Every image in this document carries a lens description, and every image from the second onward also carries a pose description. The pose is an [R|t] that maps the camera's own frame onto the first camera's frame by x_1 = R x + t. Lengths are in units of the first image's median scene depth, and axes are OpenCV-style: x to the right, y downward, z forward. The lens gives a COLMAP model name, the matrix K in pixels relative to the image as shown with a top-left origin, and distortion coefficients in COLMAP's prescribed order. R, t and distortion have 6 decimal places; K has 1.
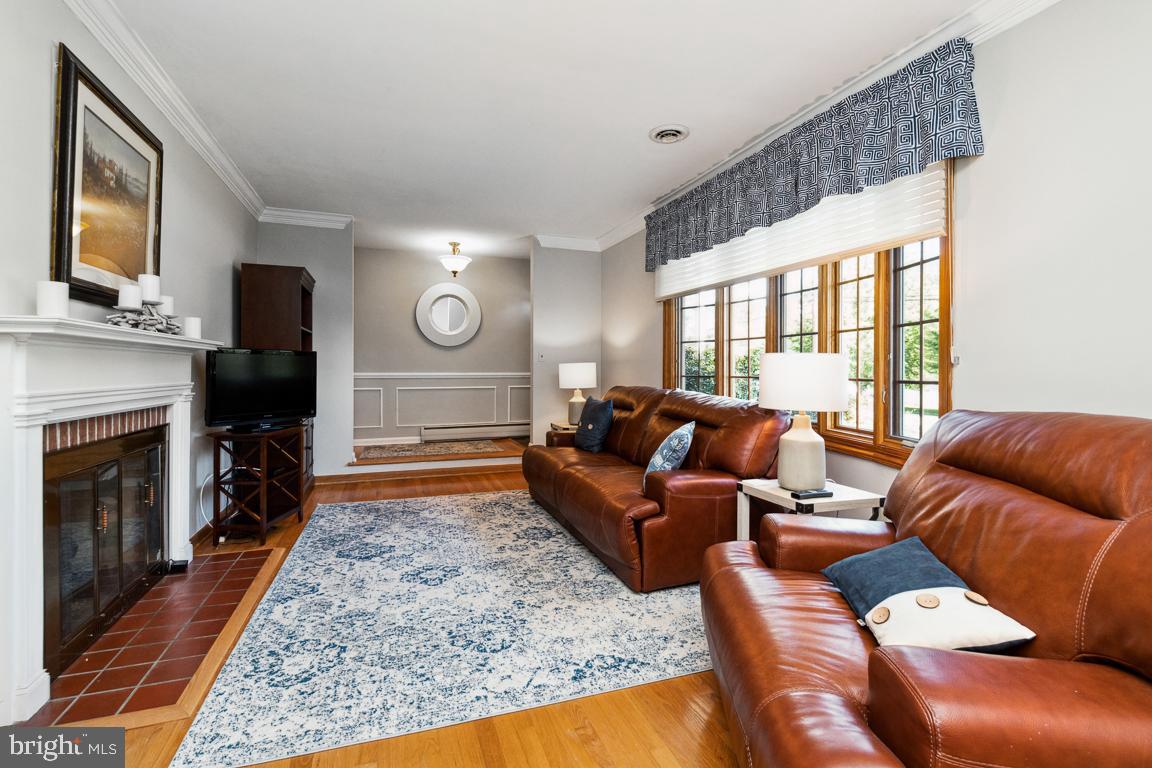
lens RADIAL K [[514.7, 0, 575.6], [0, 514.7, 374.2], [0, 0, 1]] dist [0.002079, 0.000047]
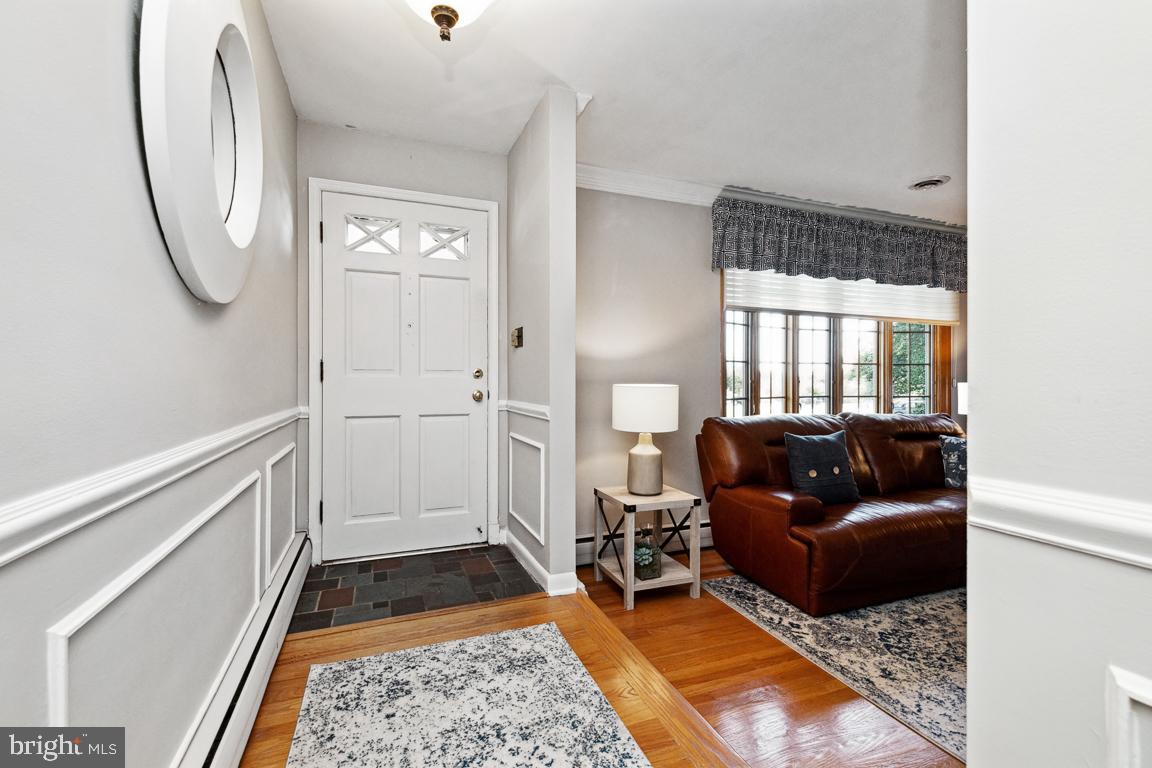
lens RADIAL K [[514.7, 0, 575.6], [0, 514.7, 374.2], [0, 0, 1]] dist [0.002079, 0.000047]
pose [[-0.007436, 0.010314, 0.999919, -0.741538], [0.011294, 0.999884, -0.010230, -0.041445], [-0.999909, 0.011217, -0.007552, 1.432597]]
